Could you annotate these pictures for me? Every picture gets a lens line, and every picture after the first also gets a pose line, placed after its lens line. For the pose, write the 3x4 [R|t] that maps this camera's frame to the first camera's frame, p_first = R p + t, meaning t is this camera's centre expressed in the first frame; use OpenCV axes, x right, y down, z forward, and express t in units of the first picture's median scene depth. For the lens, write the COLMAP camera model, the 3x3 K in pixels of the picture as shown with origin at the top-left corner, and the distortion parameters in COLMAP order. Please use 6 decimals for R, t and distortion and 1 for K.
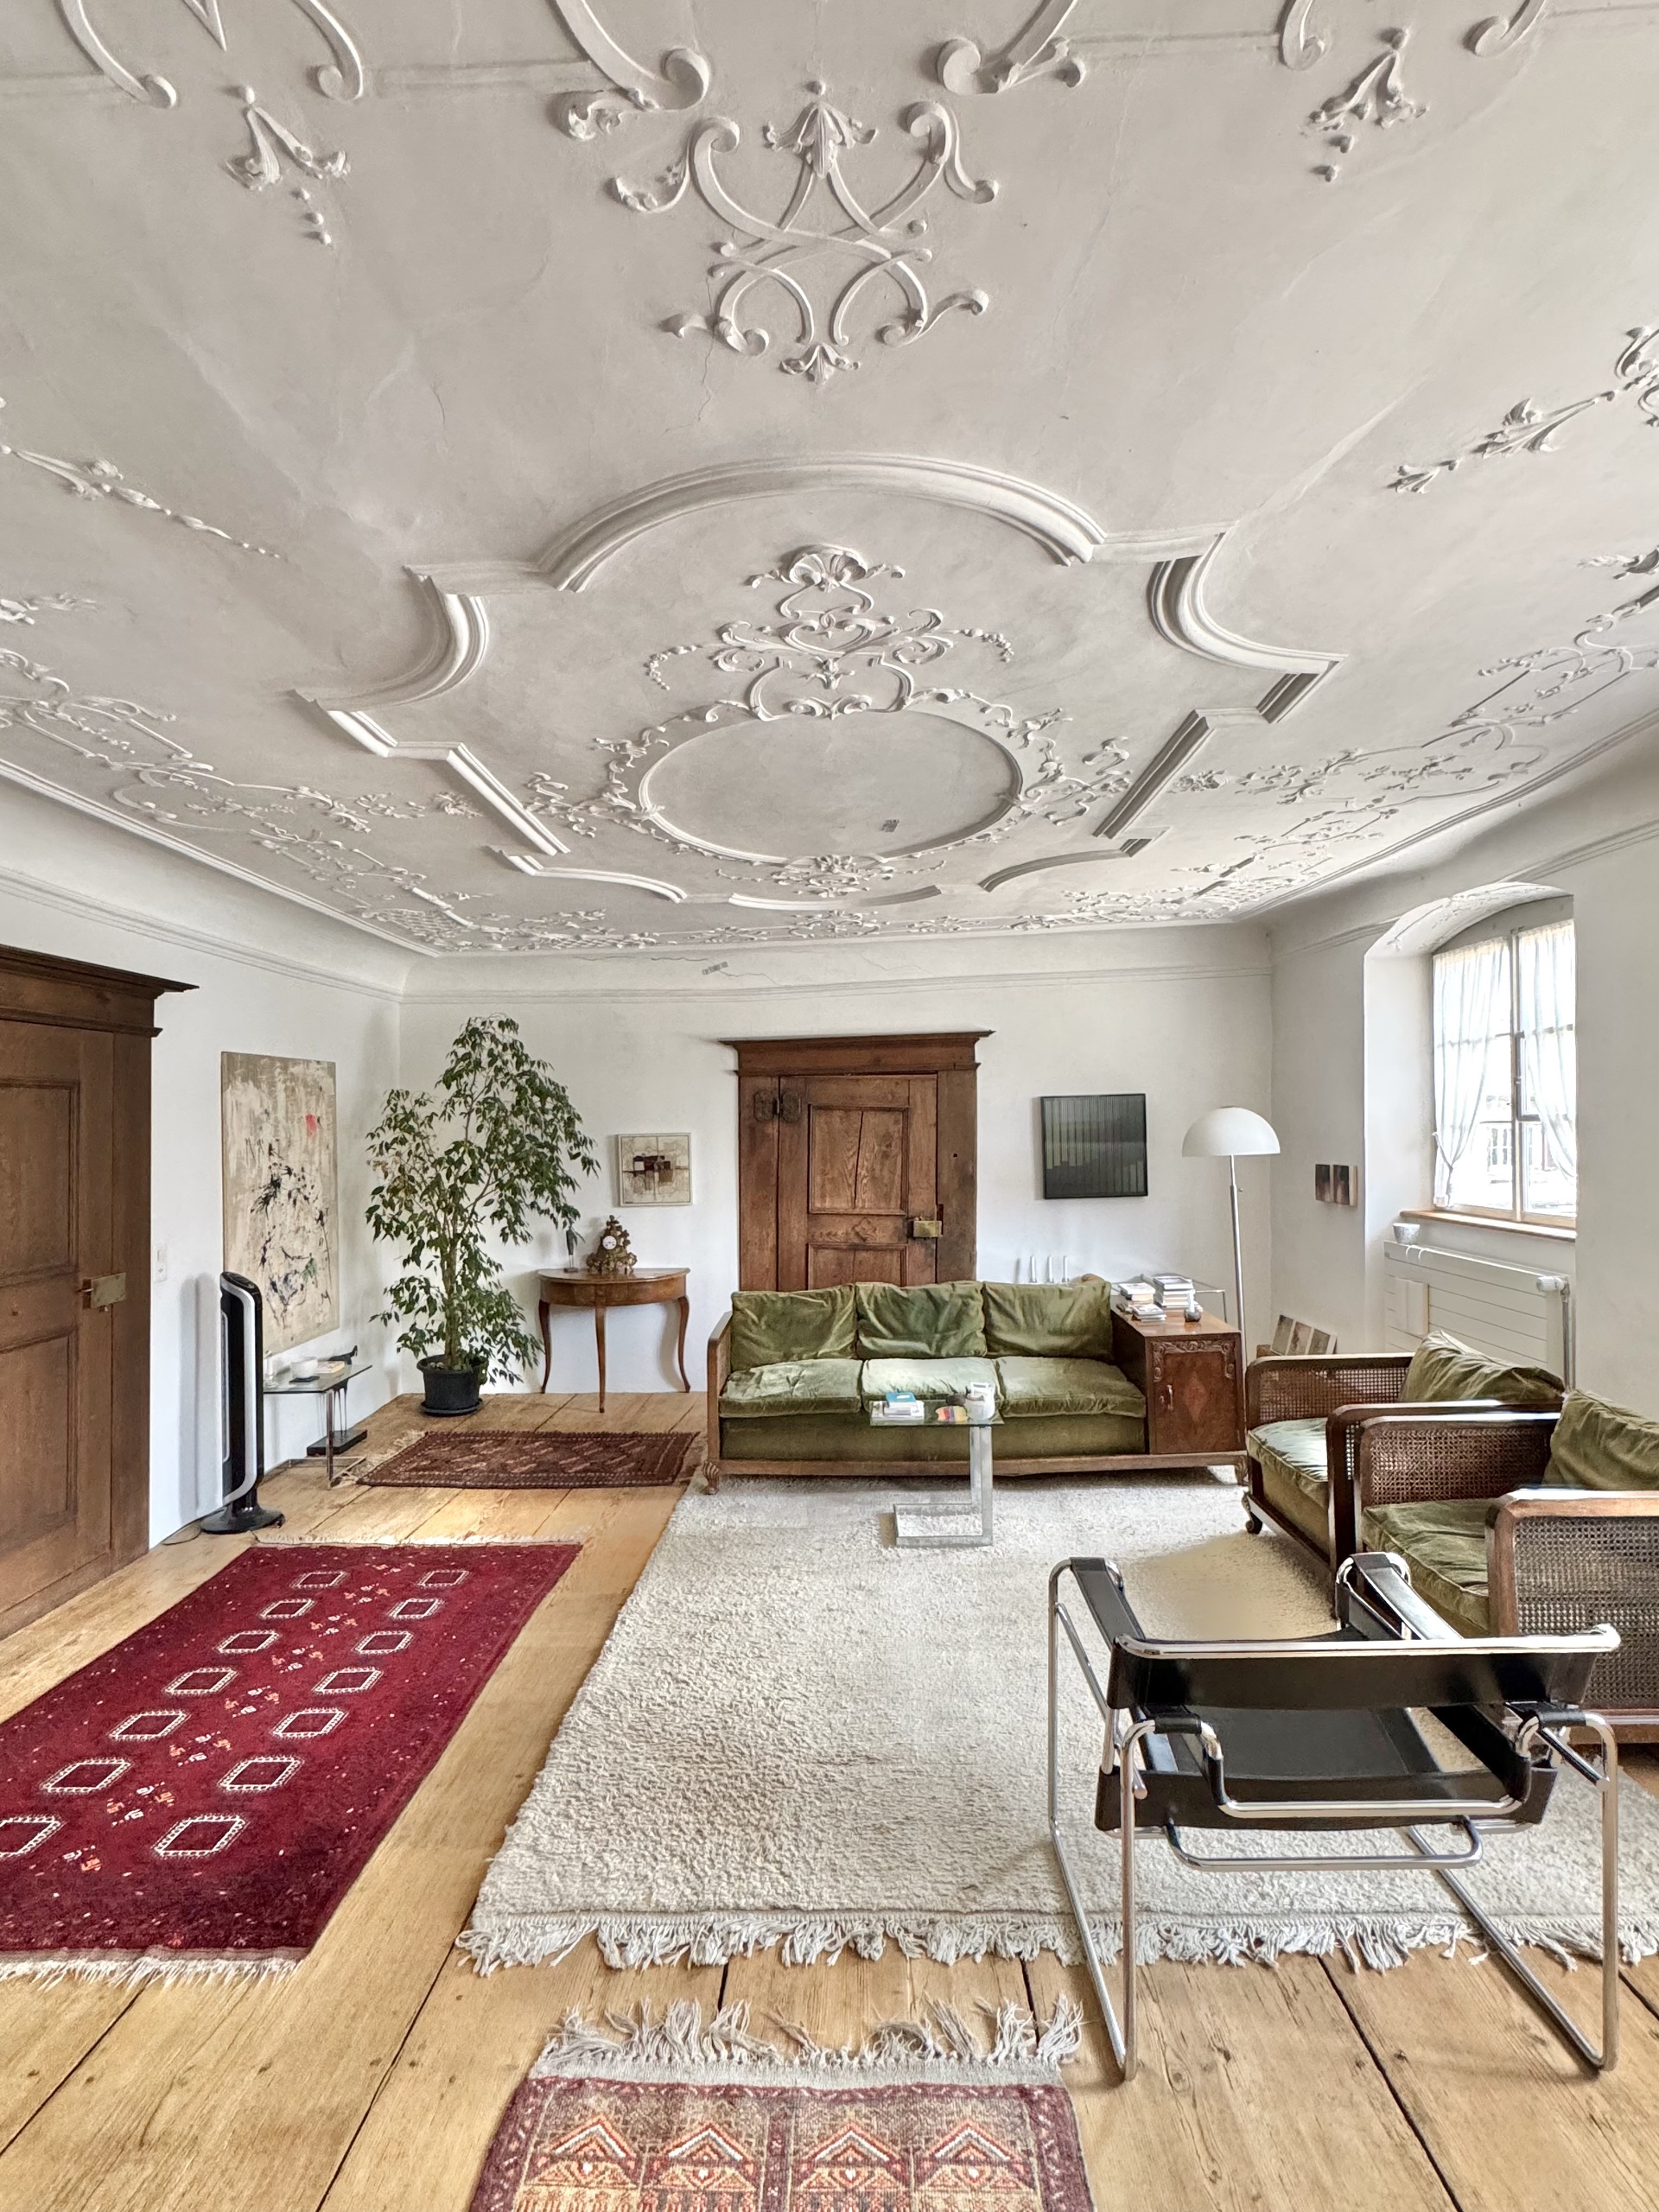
lens RADIAL K [[1113.7, 0, 830.0], [0, 1113.7, 1108.1], [0, 0, 1]] dist [0.003943, 0.000328]
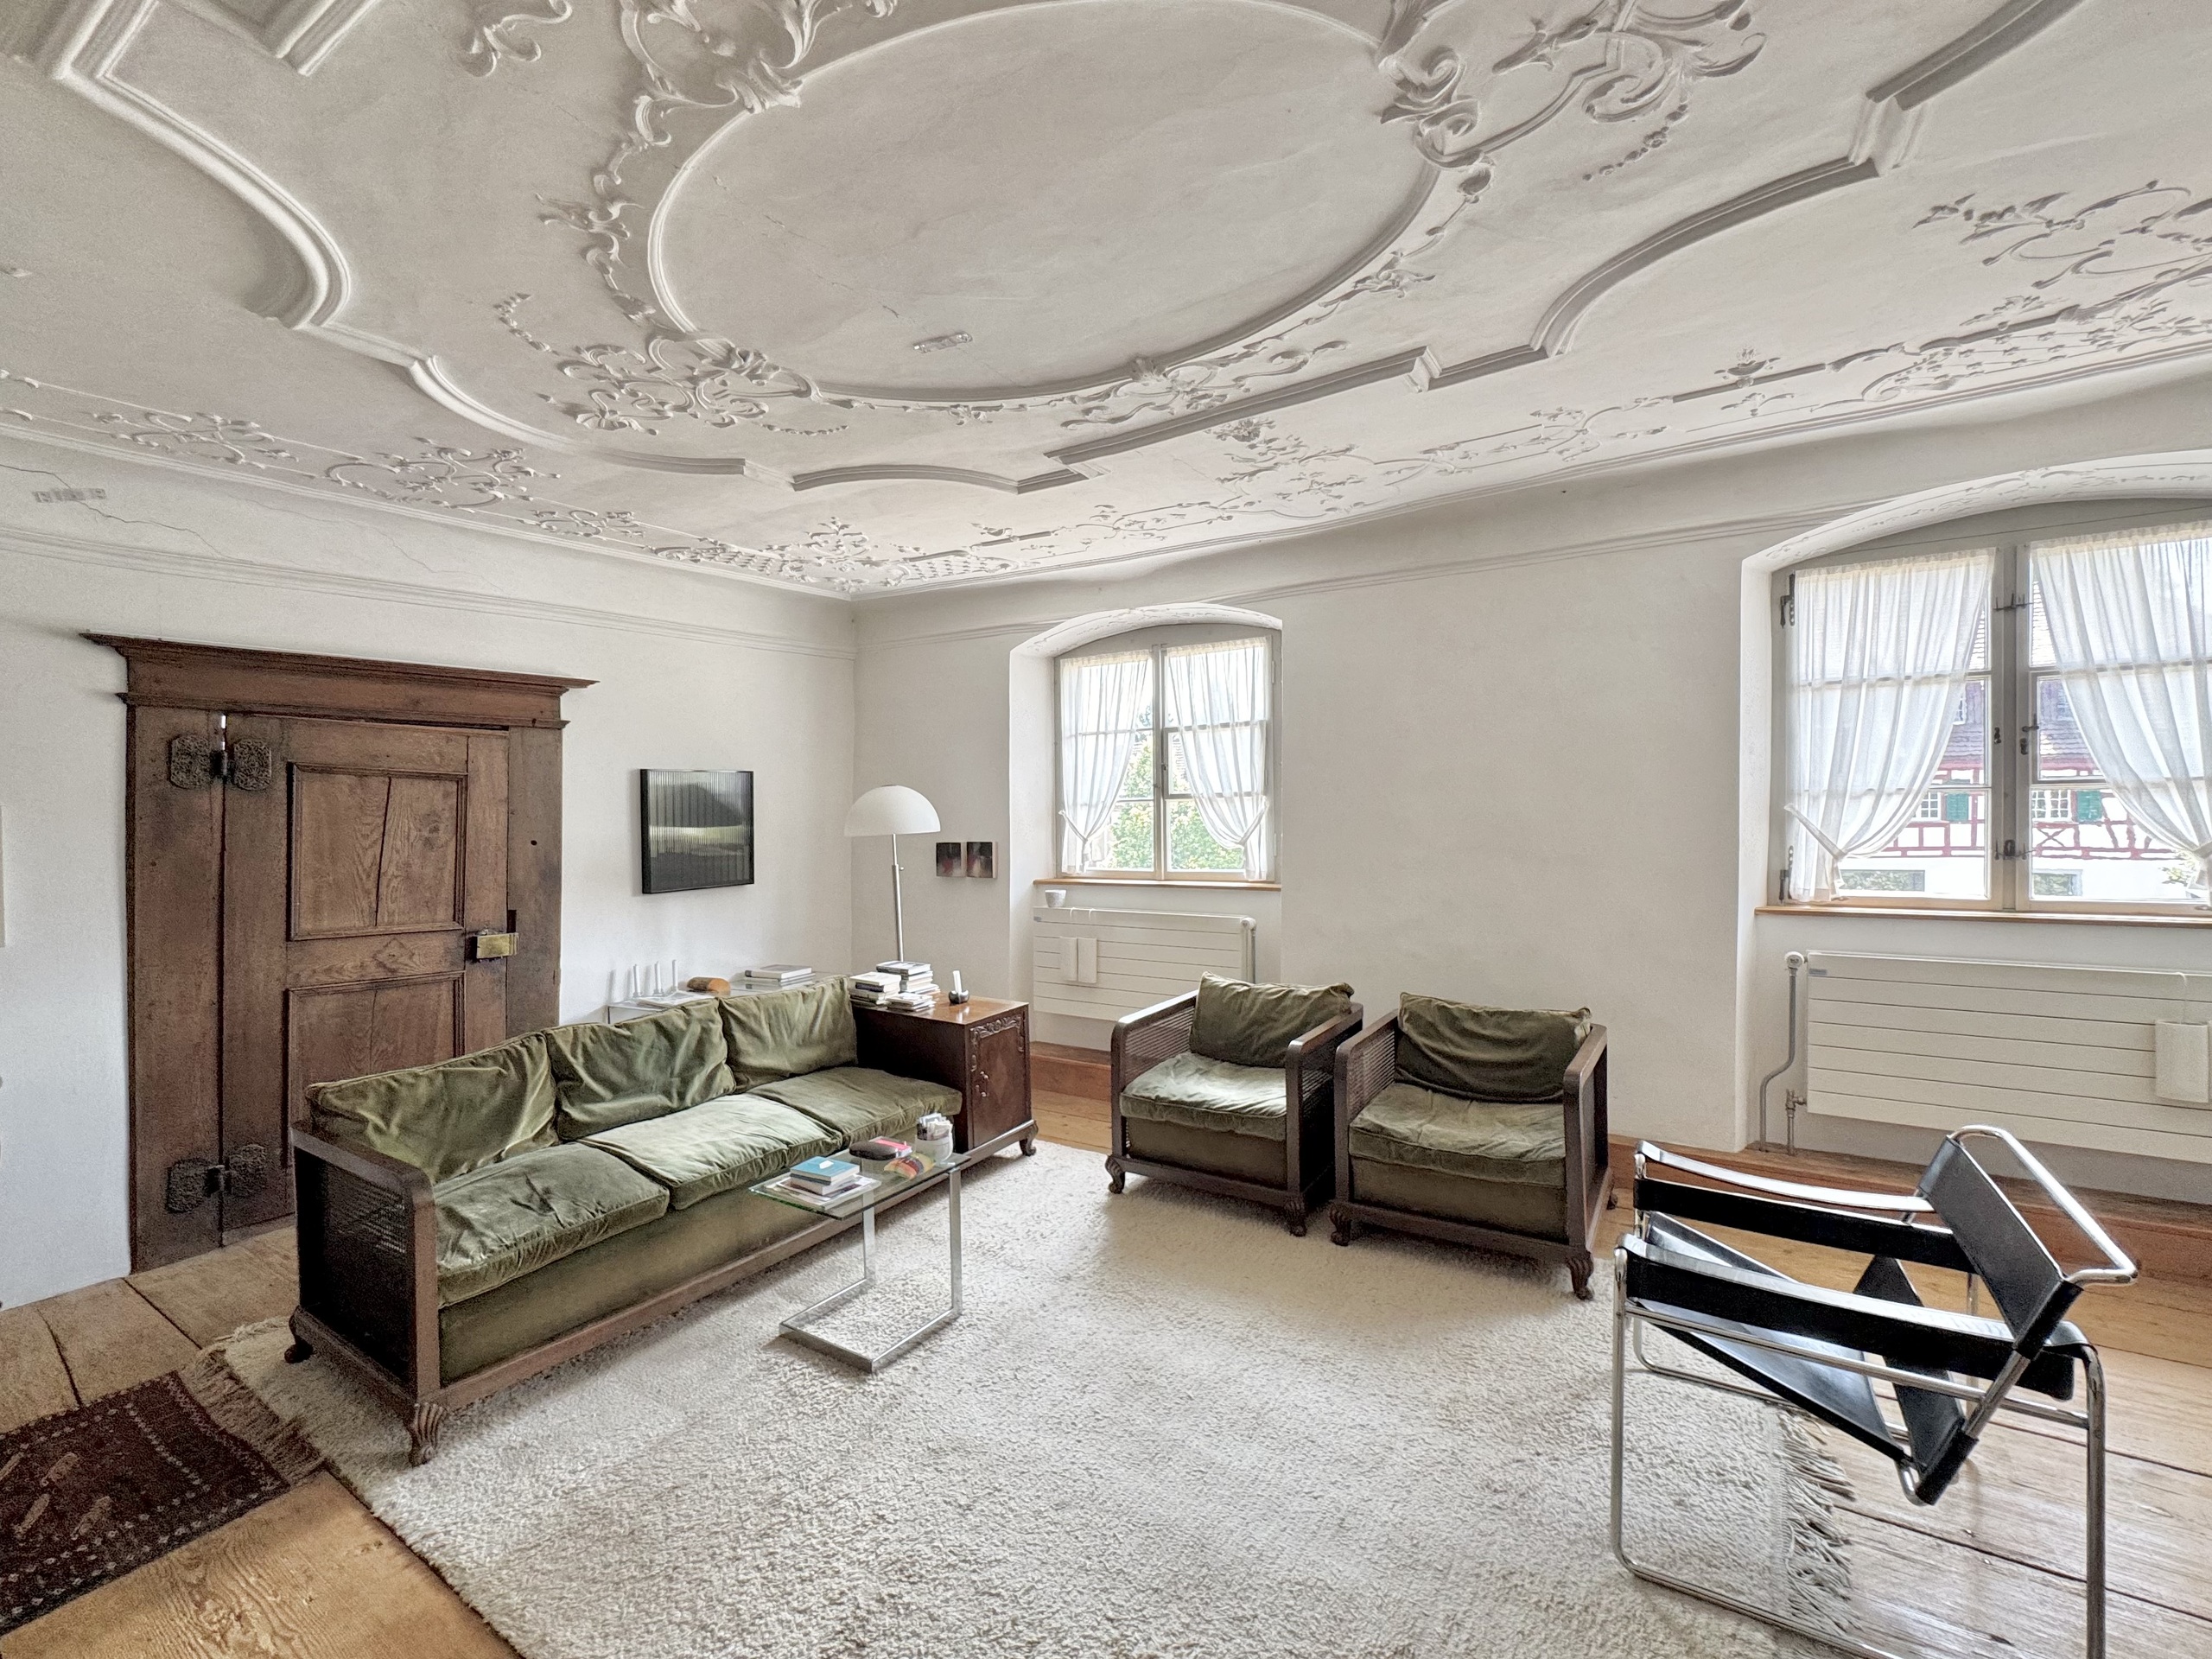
lens RADIAL K [[961.5, 0, 1099.9], [0, 961.5, 829.6], [0, 0, 1]] dist [-0.002450, 0.000610]
pose [[0.528979, -0.003156, 0.848629, -0.287394], [-0.007139, 0.999941, 0.008168, 0.032324], [-0.848605, -0.010379, 0.528926, 0.424506]]
